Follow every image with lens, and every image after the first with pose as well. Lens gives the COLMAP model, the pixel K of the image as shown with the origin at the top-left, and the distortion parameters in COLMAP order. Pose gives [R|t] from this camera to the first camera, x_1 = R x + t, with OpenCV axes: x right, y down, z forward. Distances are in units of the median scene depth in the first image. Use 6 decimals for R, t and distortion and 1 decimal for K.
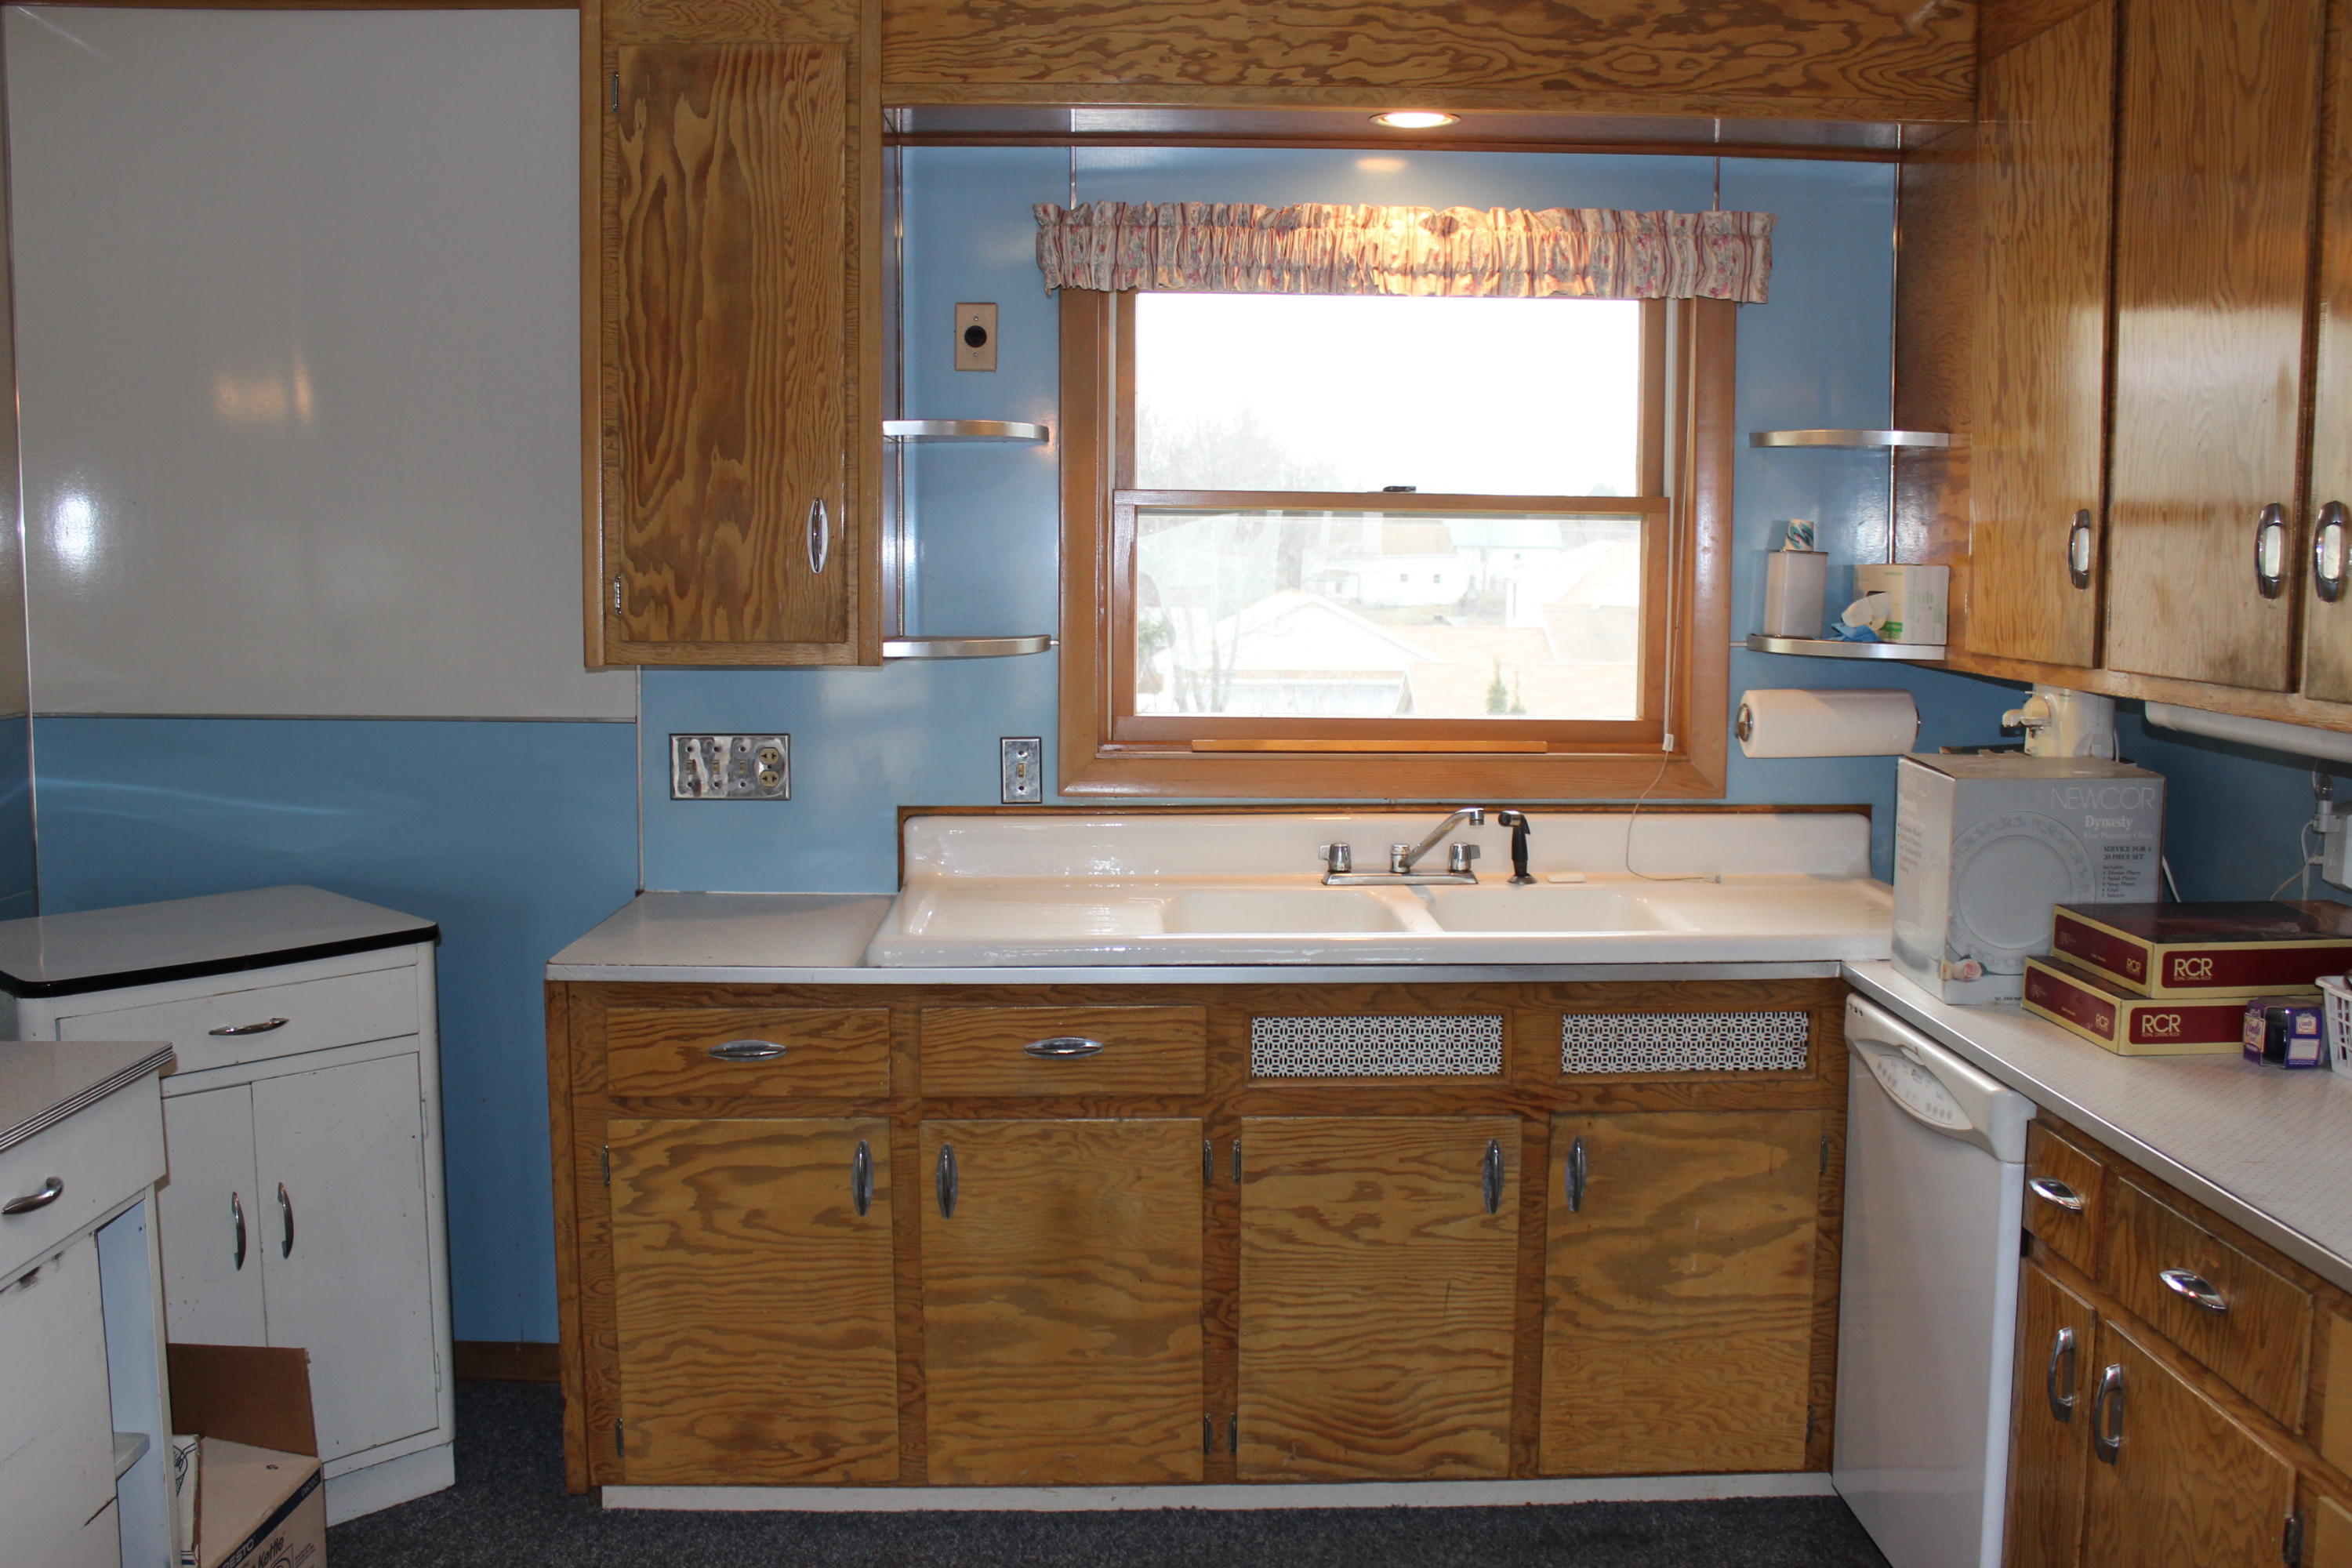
lens RADIAL K [[2224.9, 0, 1176.0], [0, 2224.9, 784.0], [0, 0, 1]] dist [-0.143449, 0.157035]
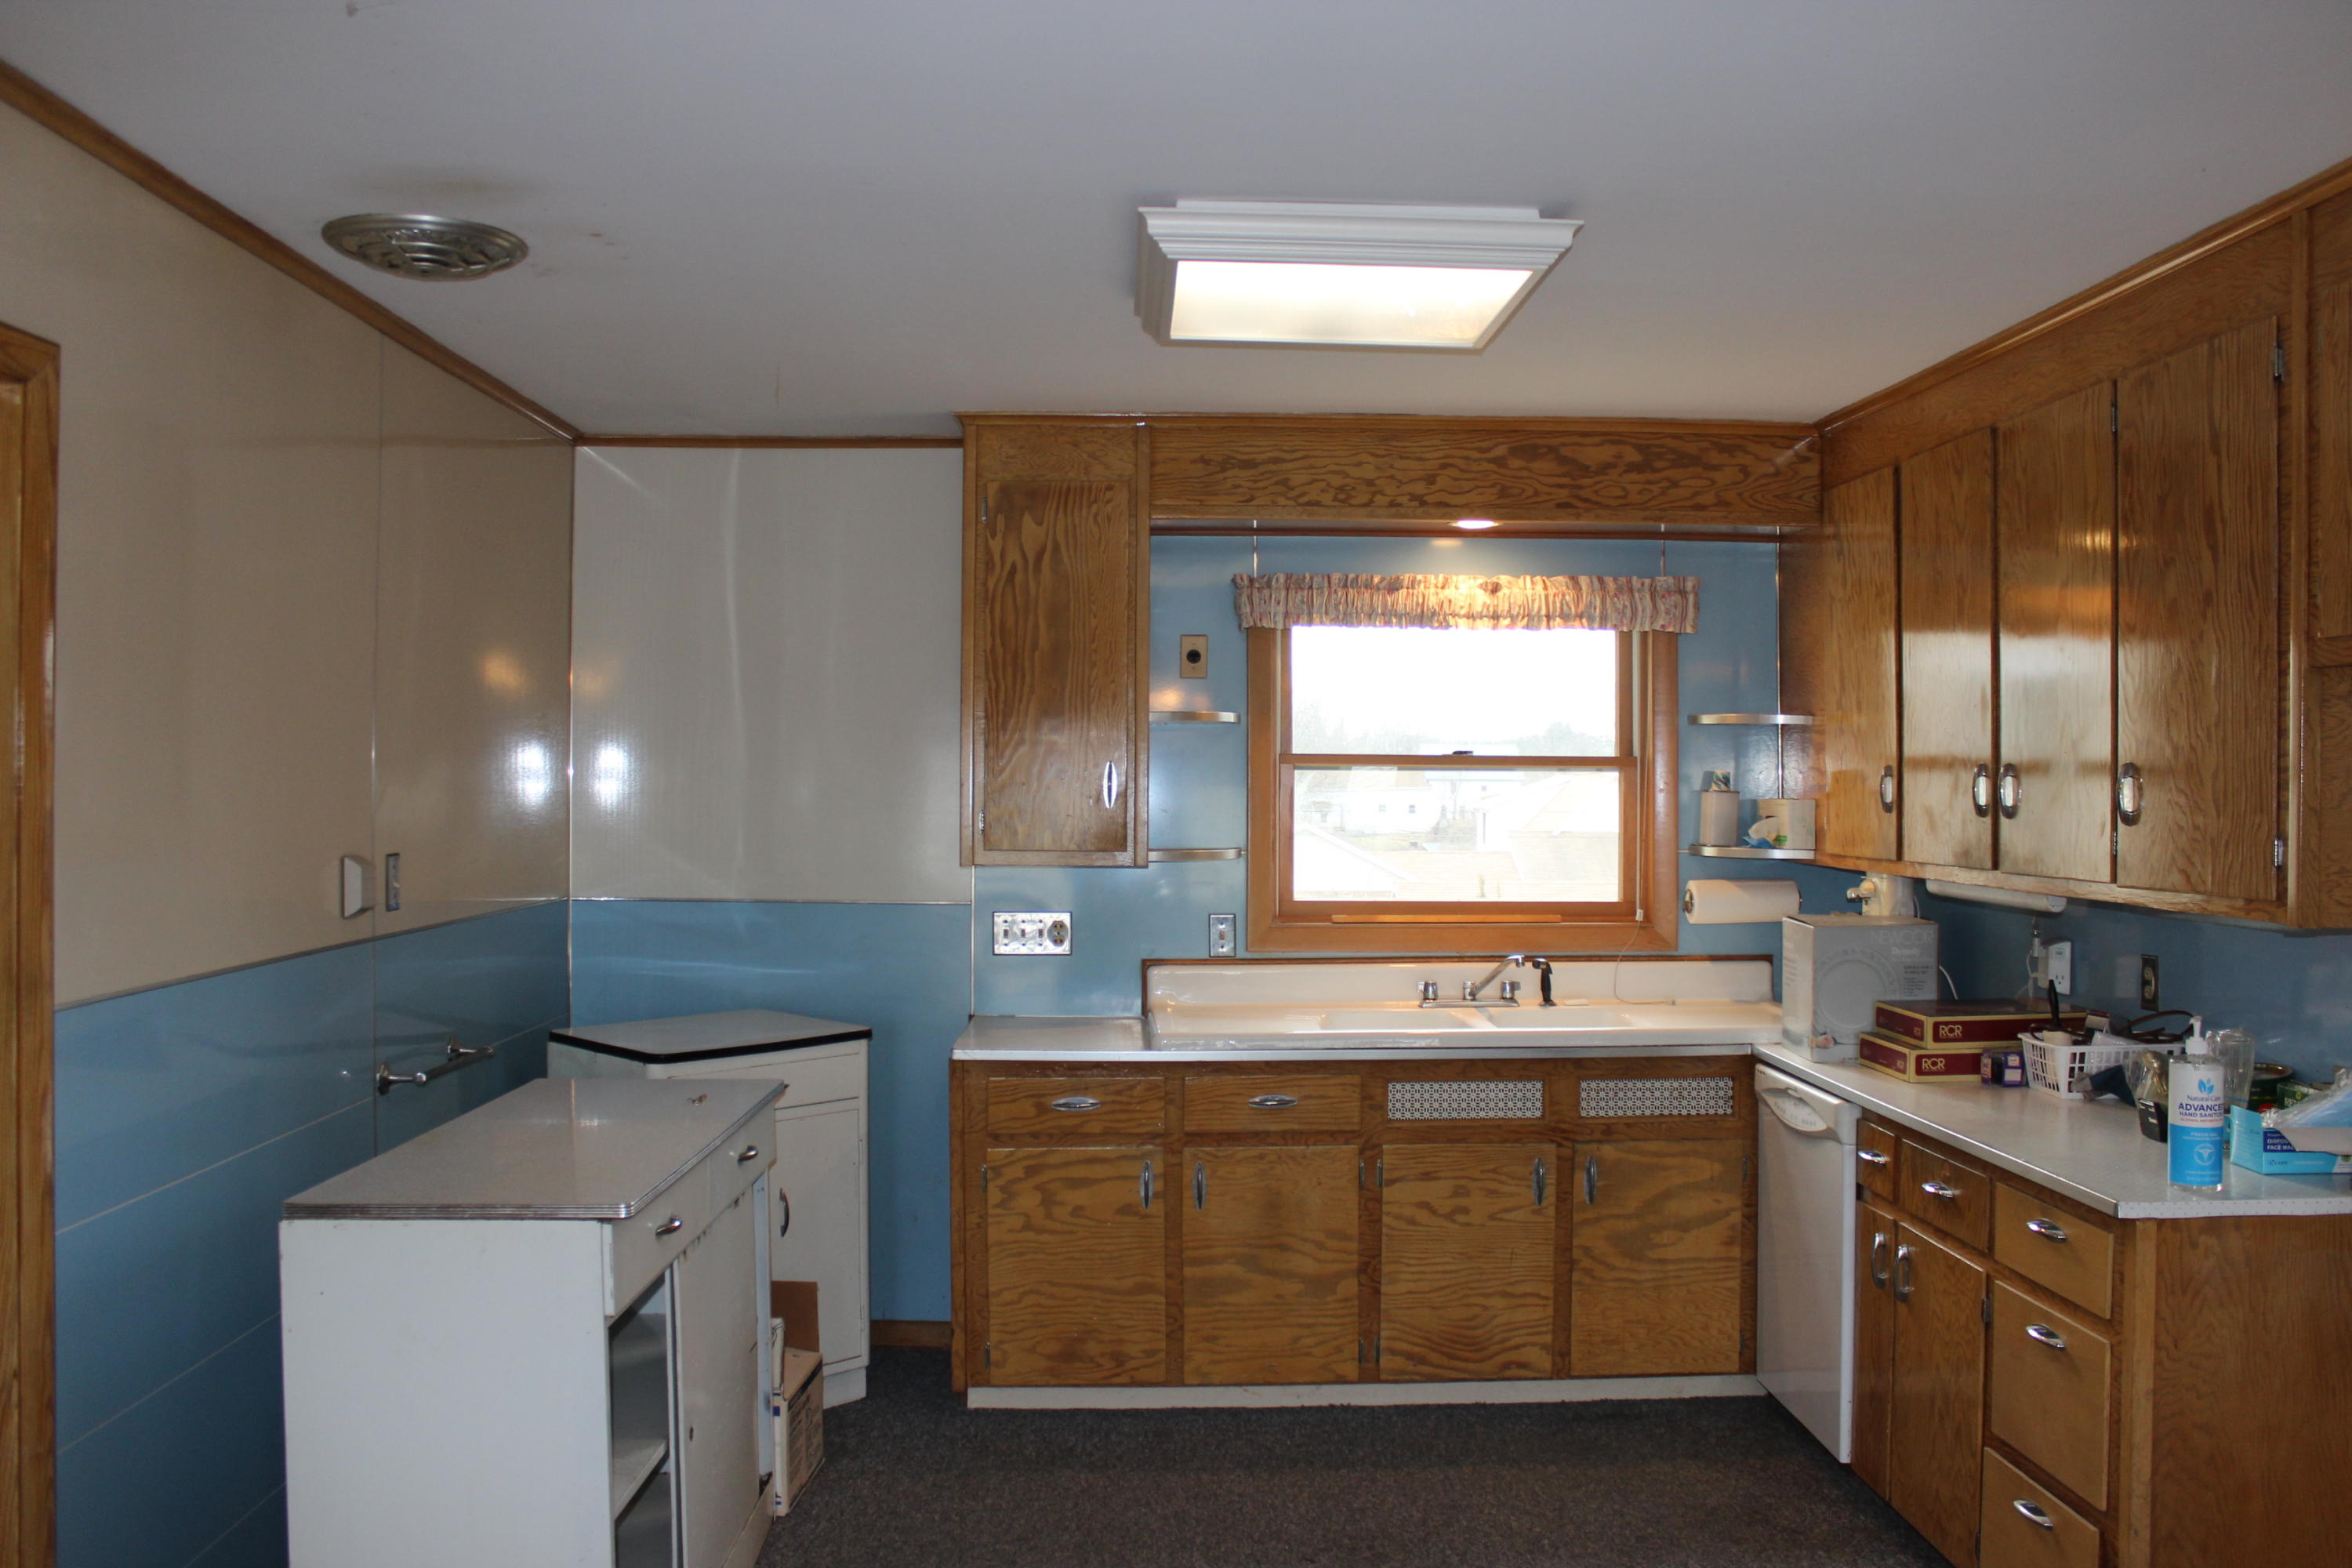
lens RADIAL K [[1975.8, 0, 1201.9], [0, 1975.8, 782.4], [0, 0, 1]] dist [-0.159537, 0.154430]
pose [[0.999960, -0.002846, 0.008528, -0.109665], [0.003732, 0.994379, -0.105812, 0.038227], [-0.008178, 0.105839, 0.994350, -0.427847]]
